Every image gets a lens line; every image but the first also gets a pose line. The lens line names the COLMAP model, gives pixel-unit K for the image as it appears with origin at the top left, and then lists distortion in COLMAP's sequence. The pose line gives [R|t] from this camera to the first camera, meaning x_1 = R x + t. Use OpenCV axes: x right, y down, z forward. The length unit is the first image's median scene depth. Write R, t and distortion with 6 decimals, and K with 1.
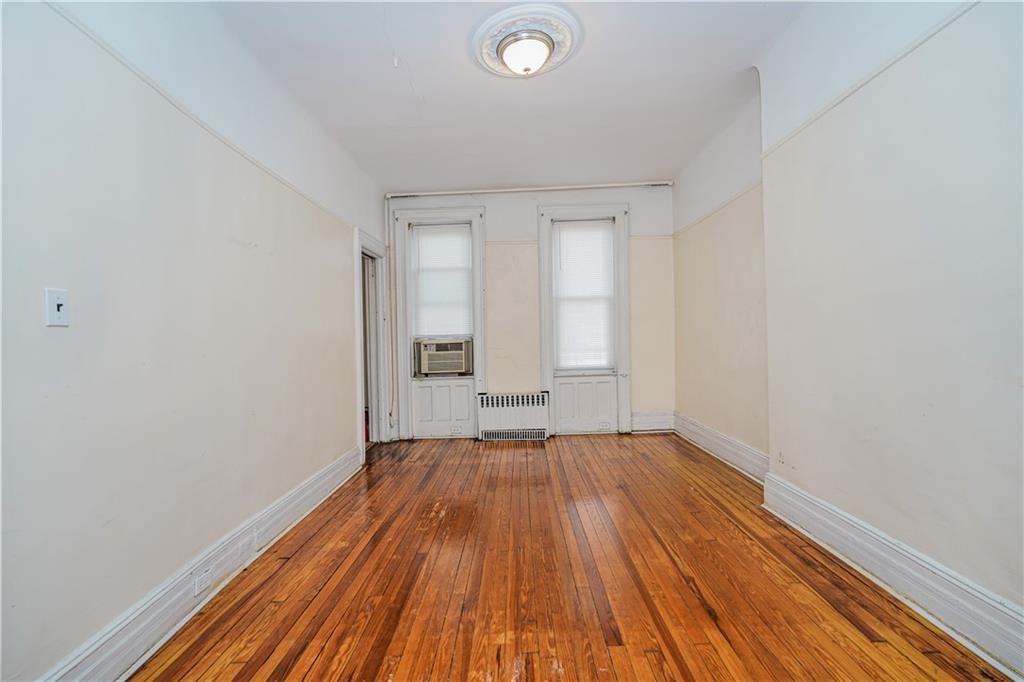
lens RADIAL K [[448.6, 0, 513.2], [0, 448.6, 342.3], [0, 0, 1]] dist [-0.019162, 0.010543]
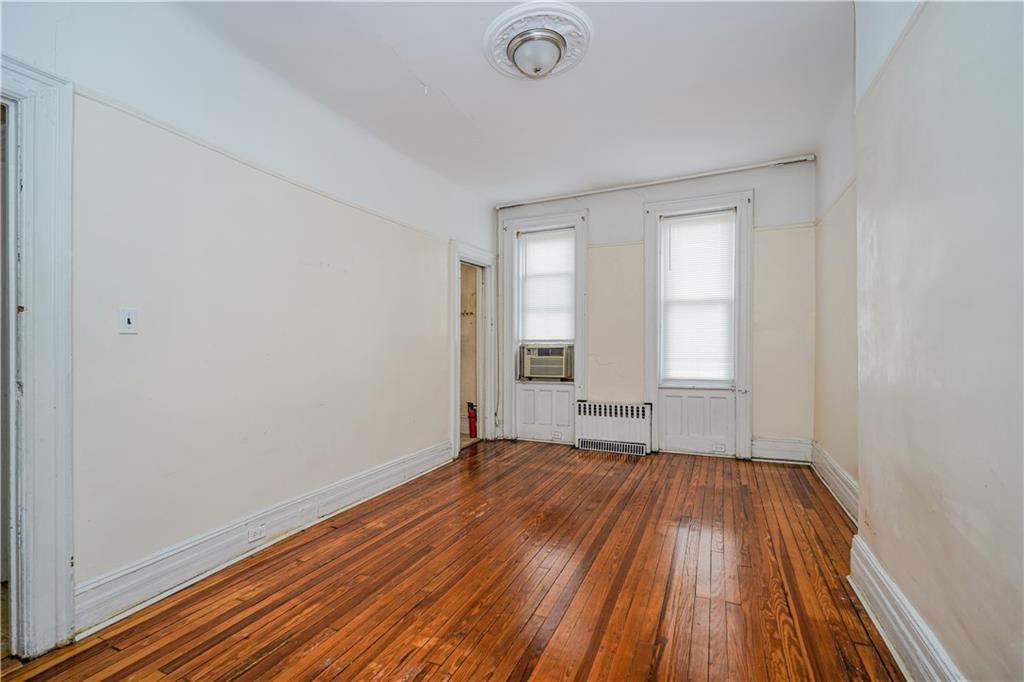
lens RADIAL K [[448.6, 0, 513.2], [0, 448.6, 342.3], [0, 0, 1]] dist [-0.019162, 0.010543]
pose [[0.916223, 0.020609, -0.400139, 0.186053], [-0.022441, 0.999748, 0.000108, -0.009655], [0.400041, 0.008881, 0.916454, 0.045919]]
